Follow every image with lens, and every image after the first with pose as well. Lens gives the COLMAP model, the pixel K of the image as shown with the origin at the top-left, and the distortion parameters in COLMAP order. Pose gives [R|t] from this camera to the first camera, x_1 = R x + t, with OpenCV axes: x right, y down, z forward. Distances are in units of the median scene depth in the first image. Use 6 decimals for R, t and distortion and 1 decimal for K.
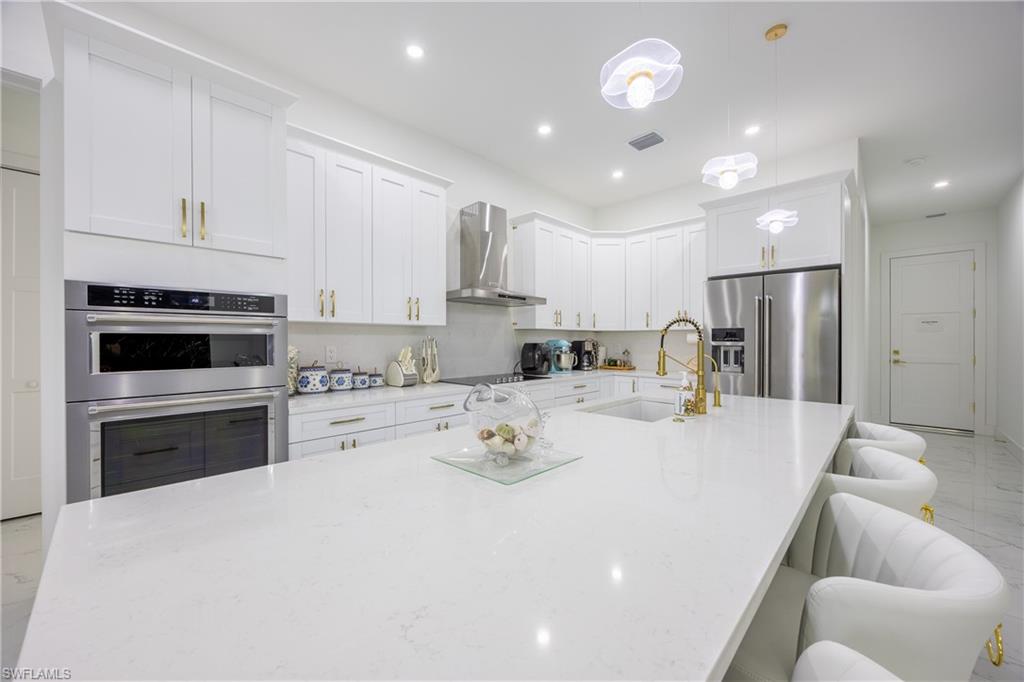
lens RADIAL K [[392.5, 0, 509.3], [0, 392.5, 343.0], [0, 0, 1]] dist [-0.000394, -0.000133]
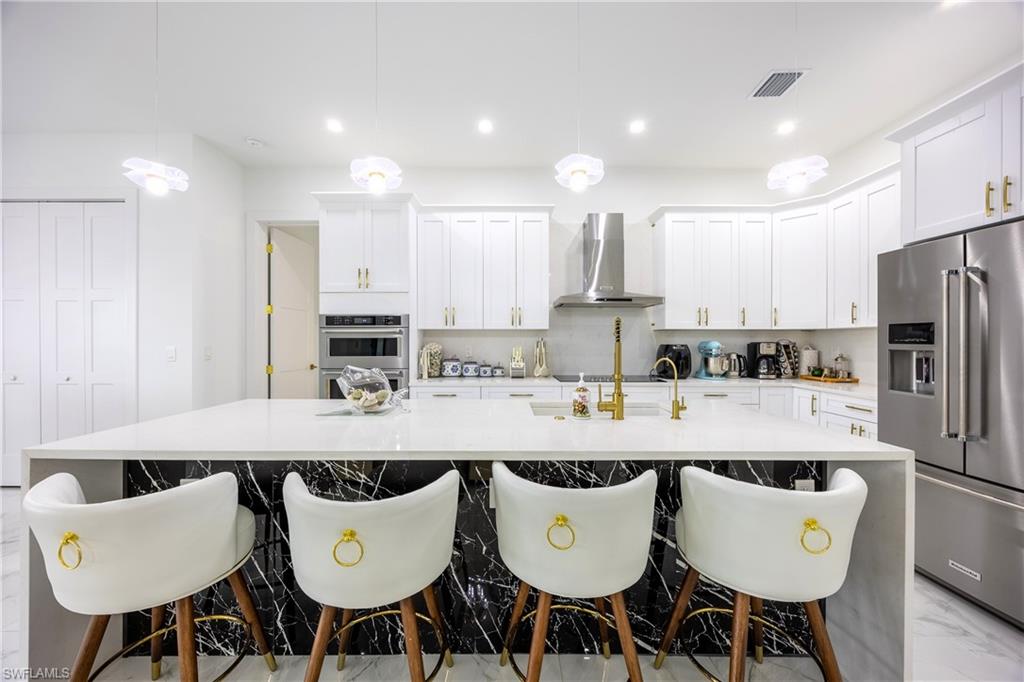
lens RADIAL K [[392.5, 0, 509.3], [0, 392.5, 343.0], [0, 0, 1]] dist [-0.000394, -0.000133]
pose [[0.703312, 0.005192, -0.710862, 0.585521], [-0.005675, 0.999982, 0.001688, -0.003425], [0.710859, 0.002847, 0.703329, 0.088747]]
